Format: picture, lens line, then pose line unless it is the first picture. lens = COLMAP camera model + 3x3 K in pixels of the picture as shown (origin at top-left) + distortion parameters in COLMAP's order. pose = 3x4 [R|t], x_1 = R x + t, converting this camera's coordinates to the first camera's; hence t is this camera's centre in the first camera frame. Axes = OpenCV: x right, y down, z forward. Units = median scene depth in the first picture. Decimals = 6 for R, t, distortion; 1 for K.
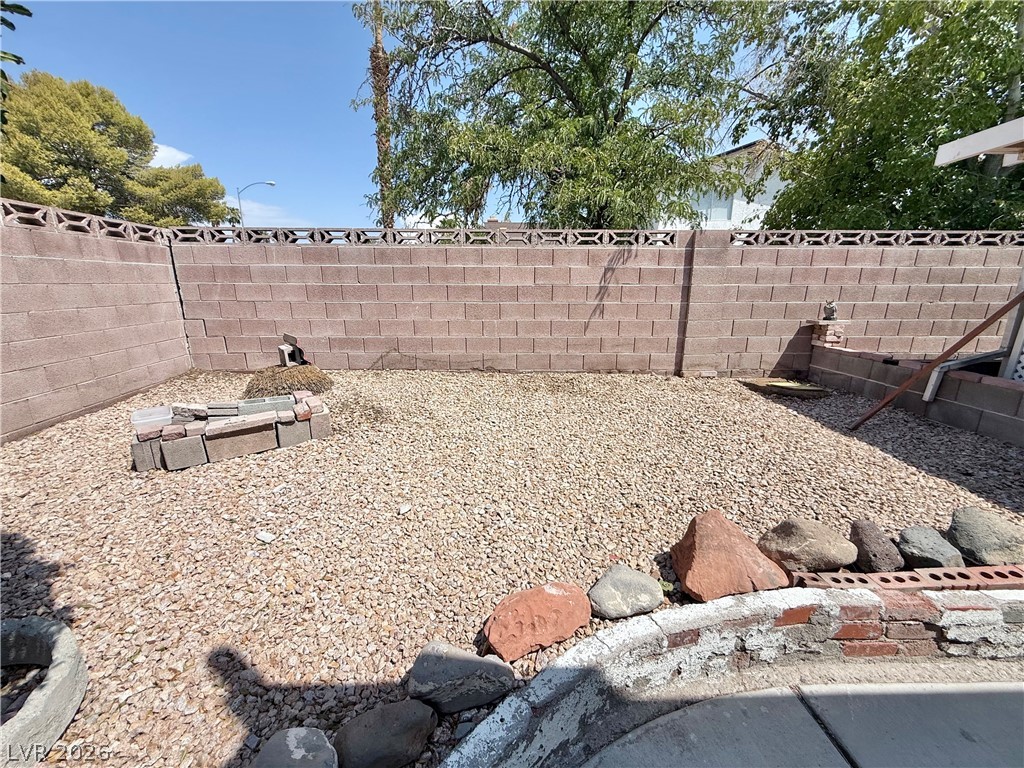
lens RADIAL K [[423.0, 0, 512.7], [0, 423.0, 376.8], [0, 0, 1]] dist [0.012200, 0.000167]
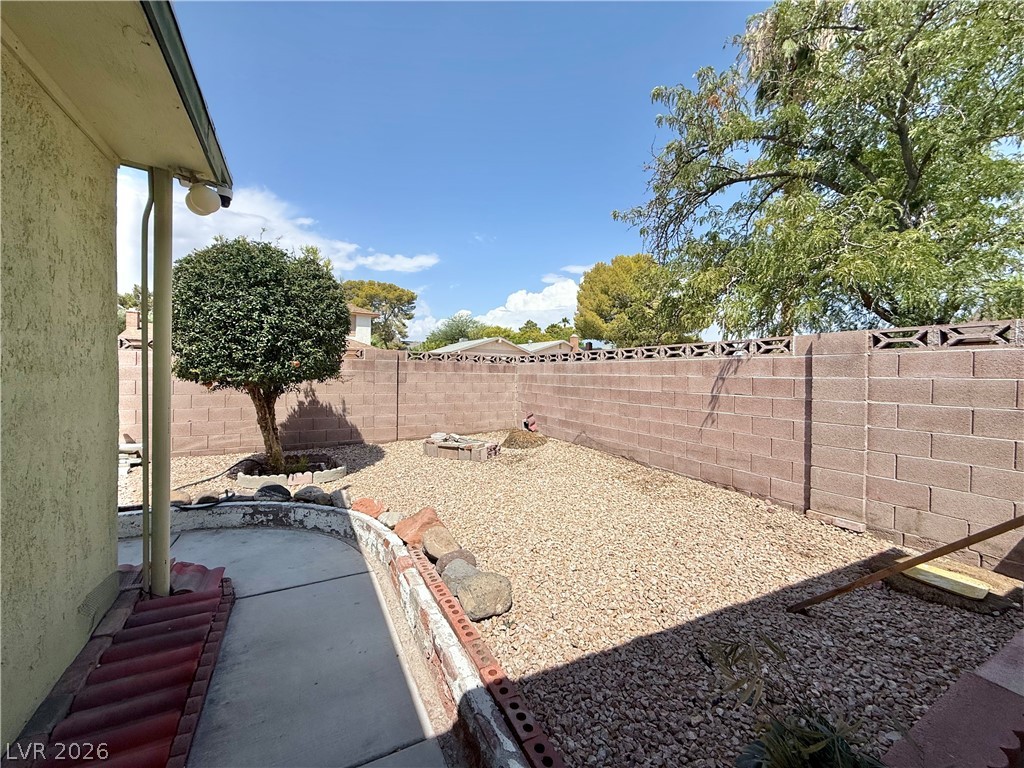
lens RADIAL K [[423.0, 0, 511.5], [0, 423.0, 384.8], [0, 0, 1]] dist [0.012200, 0.000167]
pose [[0.423330, 0.024406, -0.905647, 0.899518], [-0.229195, 0.970005, -0.080993, -0.048227], [0.876505, 0.241857, 0.416226, 0.162378]]
